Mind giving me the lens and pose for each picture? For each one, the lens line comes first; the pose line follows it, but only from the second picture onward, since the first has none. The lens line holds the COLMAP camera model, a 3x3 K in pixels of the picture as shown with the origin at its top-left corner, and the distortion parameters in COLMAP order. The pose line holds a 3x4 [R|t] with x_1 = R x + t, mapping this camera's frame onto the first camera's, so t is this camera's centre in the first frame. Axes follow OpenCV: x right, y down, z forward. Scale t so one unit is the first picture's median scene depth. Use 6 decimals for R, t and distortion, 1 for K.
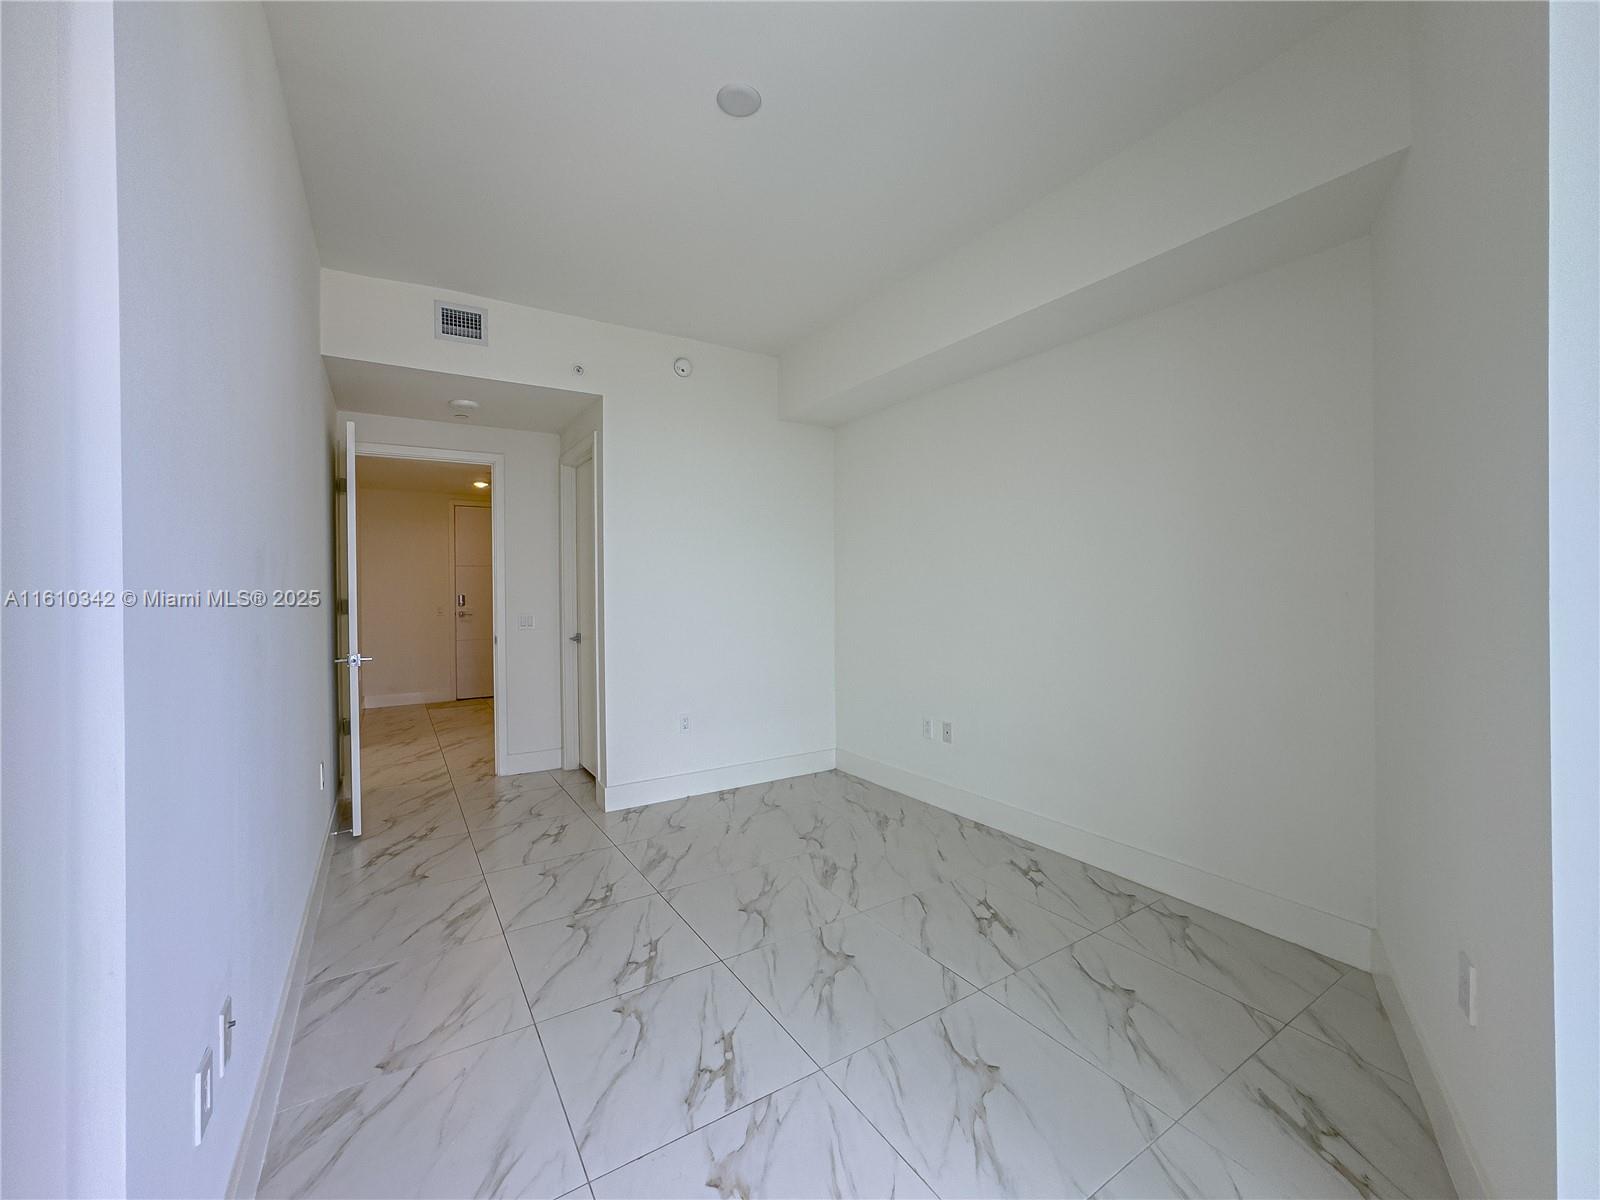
lens RADIAL K [[653.0, 0, 796.9], [0, 653.0, 596.4], [0, 0, 1]] dist [-0.030659, 0.014146]
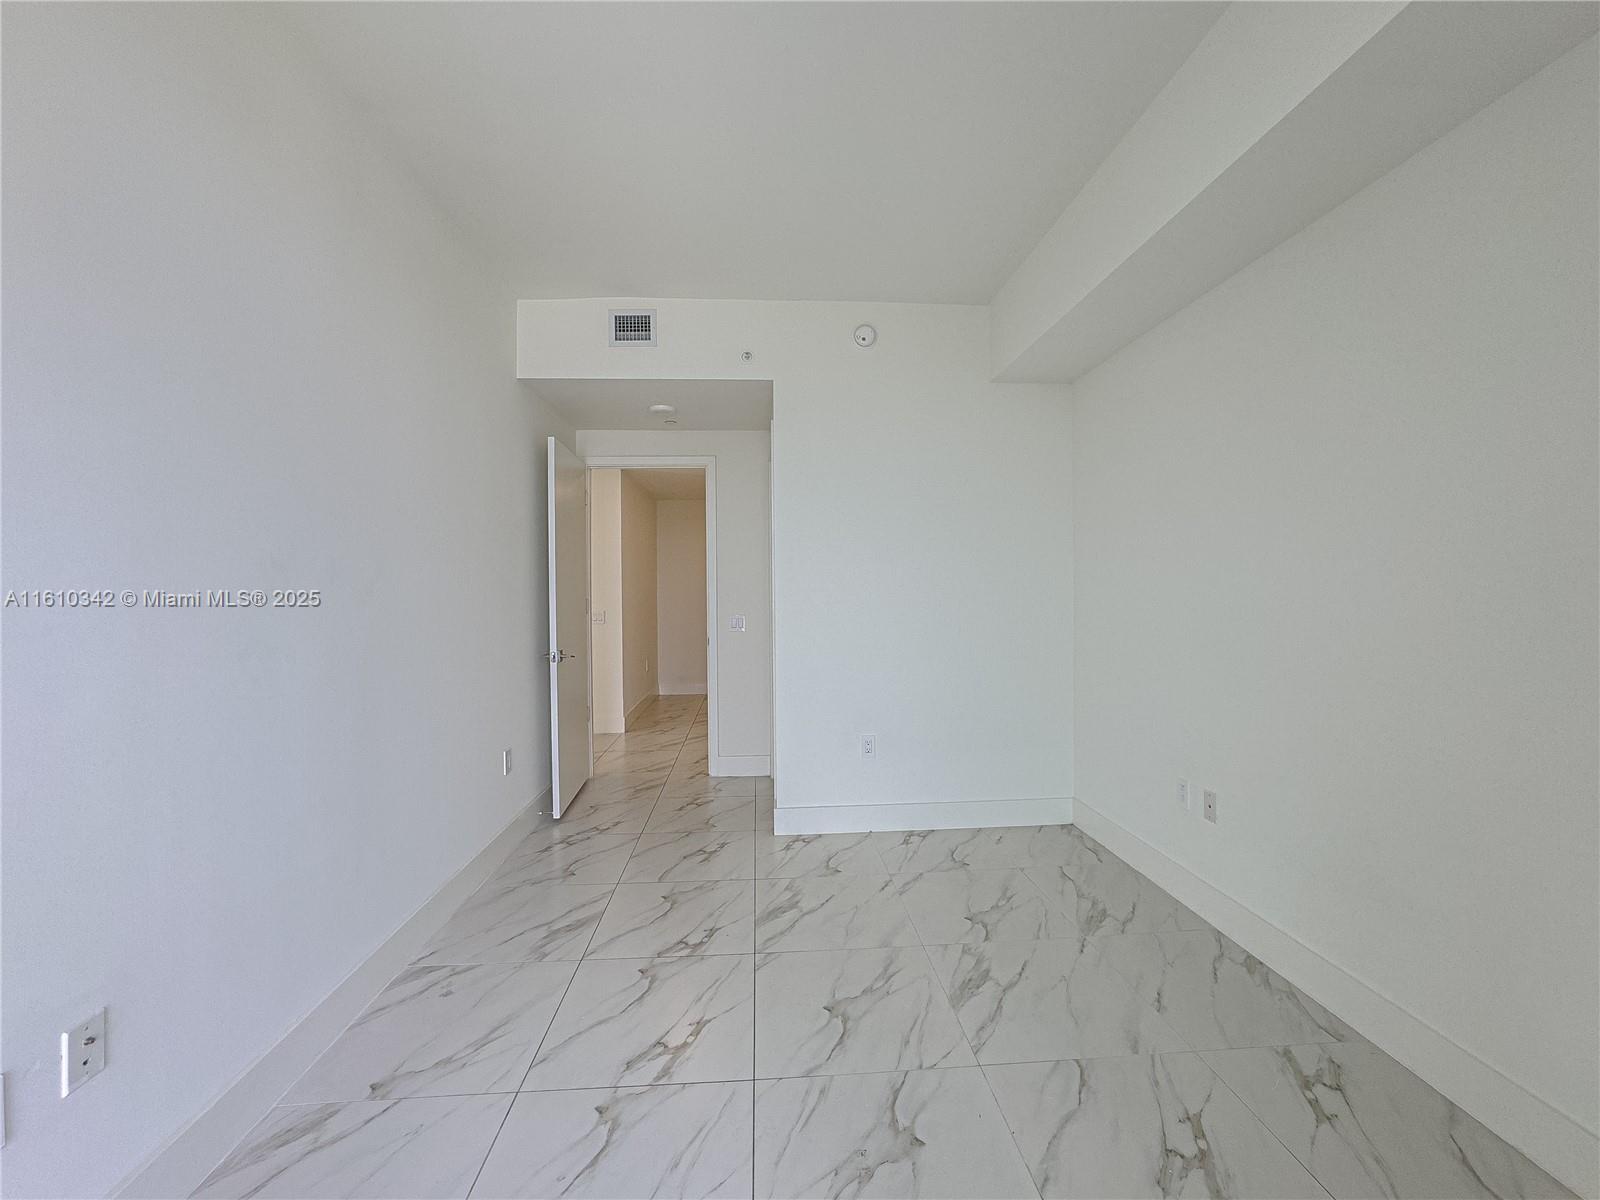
lens RADIAL K [[653.0, 0, 797.7], [0, 653.0, 592.3], [0, 0, 1]] dist [-0.030659, 0.014146]
pose [[0.880118, 0.003493, -0.474743, 0.193467], [-0.007556, 0.999949, -0.006652, -0.004053], [0.474695, 0.009442, 0.880100, 0.237770]]
